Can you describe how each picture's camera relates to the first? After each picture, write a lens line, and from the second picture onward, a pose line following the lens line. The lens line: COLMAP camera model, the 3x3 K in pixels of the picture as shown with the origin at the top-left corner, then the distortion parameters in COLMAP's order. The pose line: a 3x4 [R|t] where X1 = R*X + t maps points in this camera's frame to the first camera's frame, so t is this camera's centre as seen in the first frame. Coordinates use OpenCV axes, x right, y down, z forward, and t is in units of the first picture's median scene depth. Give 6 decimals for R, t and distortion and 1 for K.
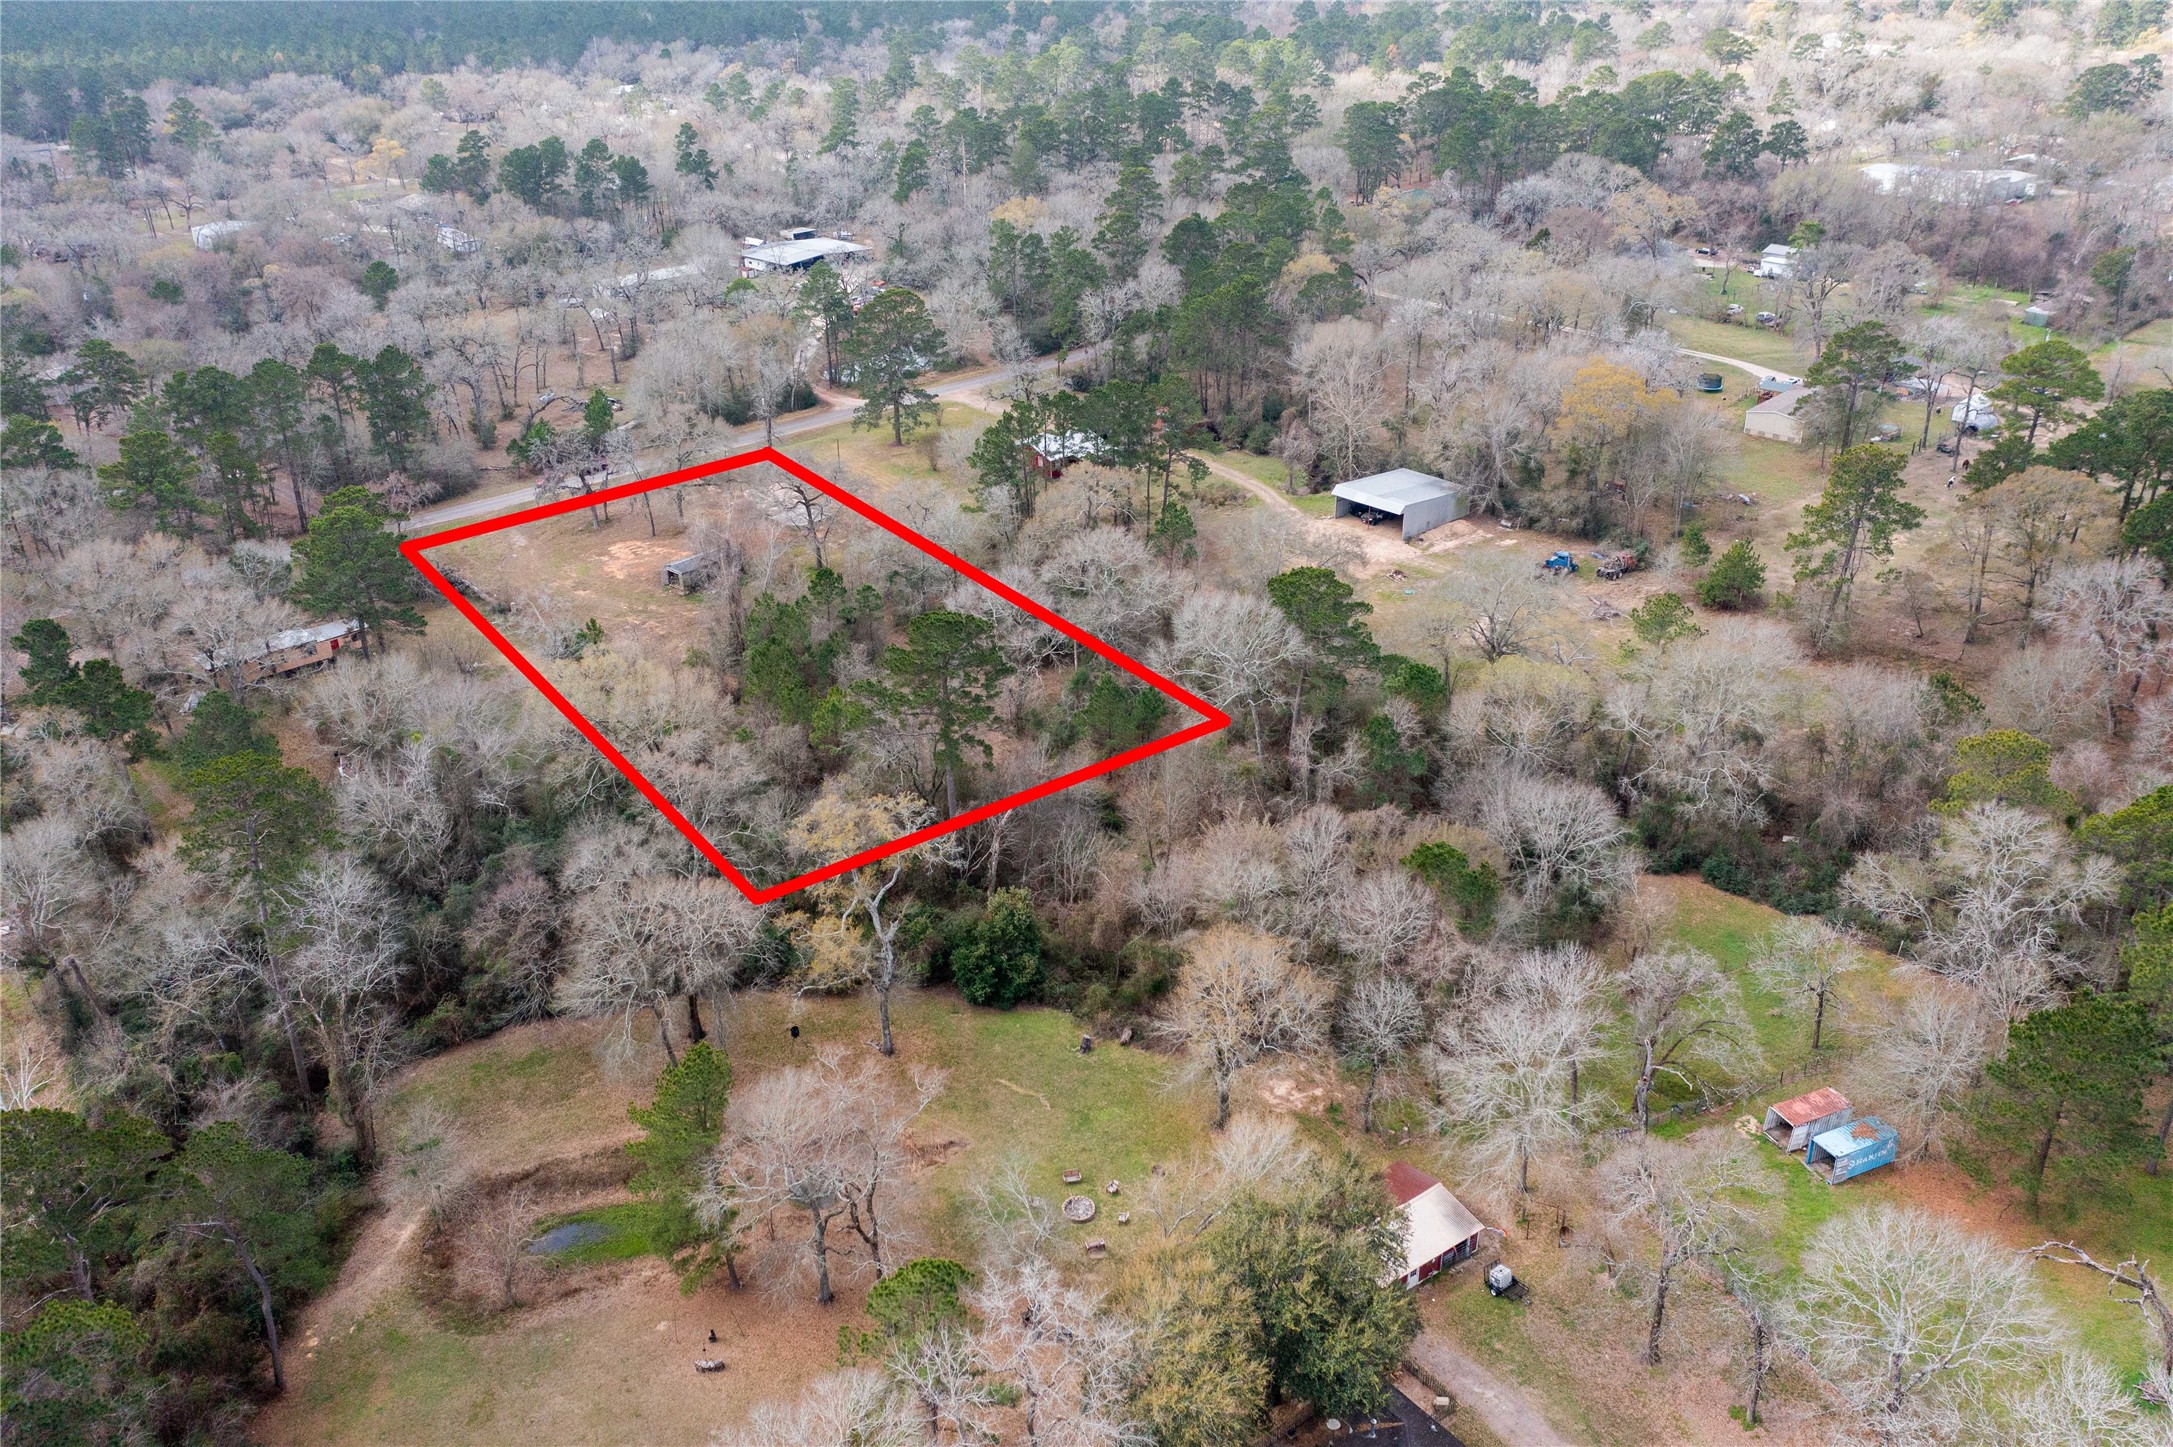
lens RADIAL K [[1751.4, 0, 1085.4], [0, 1751.4, 713.1], [0, 0, 1]] dist [0.010543, 0.014069]
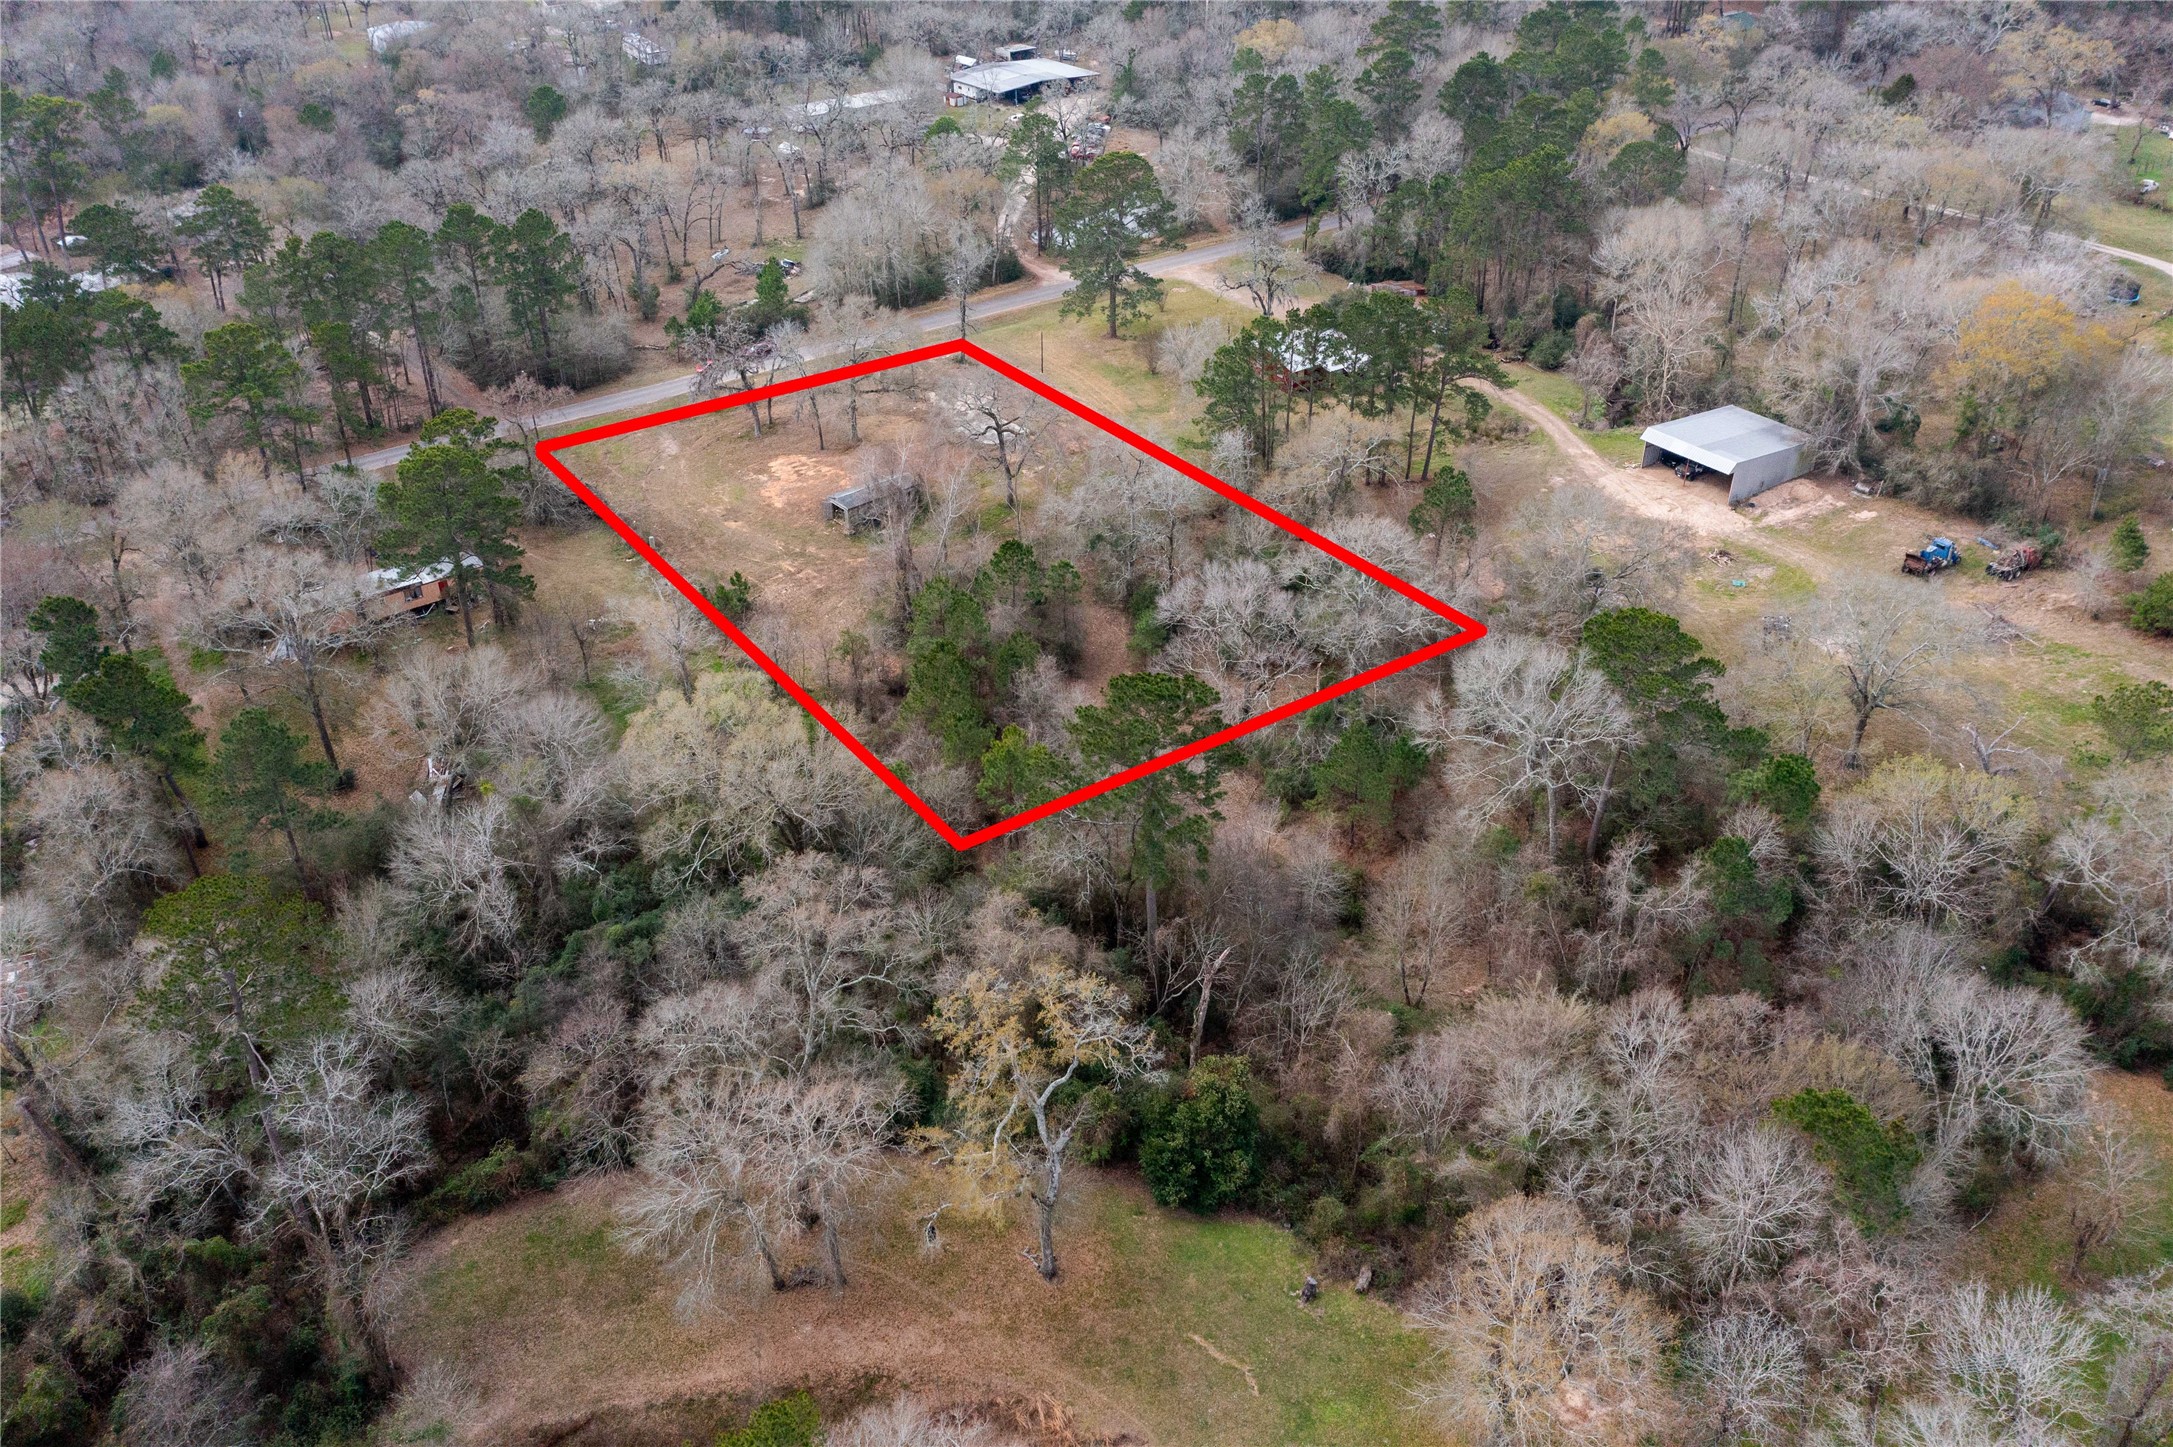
lens RADIAL K [[1751.4, 0, 1085.4], [0, 1751.4, 713.1], [0, 0, 1]] dist [0.010543, 0.014069]
pose [[0.991820, 0.067283, -0.108472, -0.016153], [-0.054567, 0.991724, 0.116216, -0.073755], [0.115394, -0.109346, 0.987283, 0.145509]]
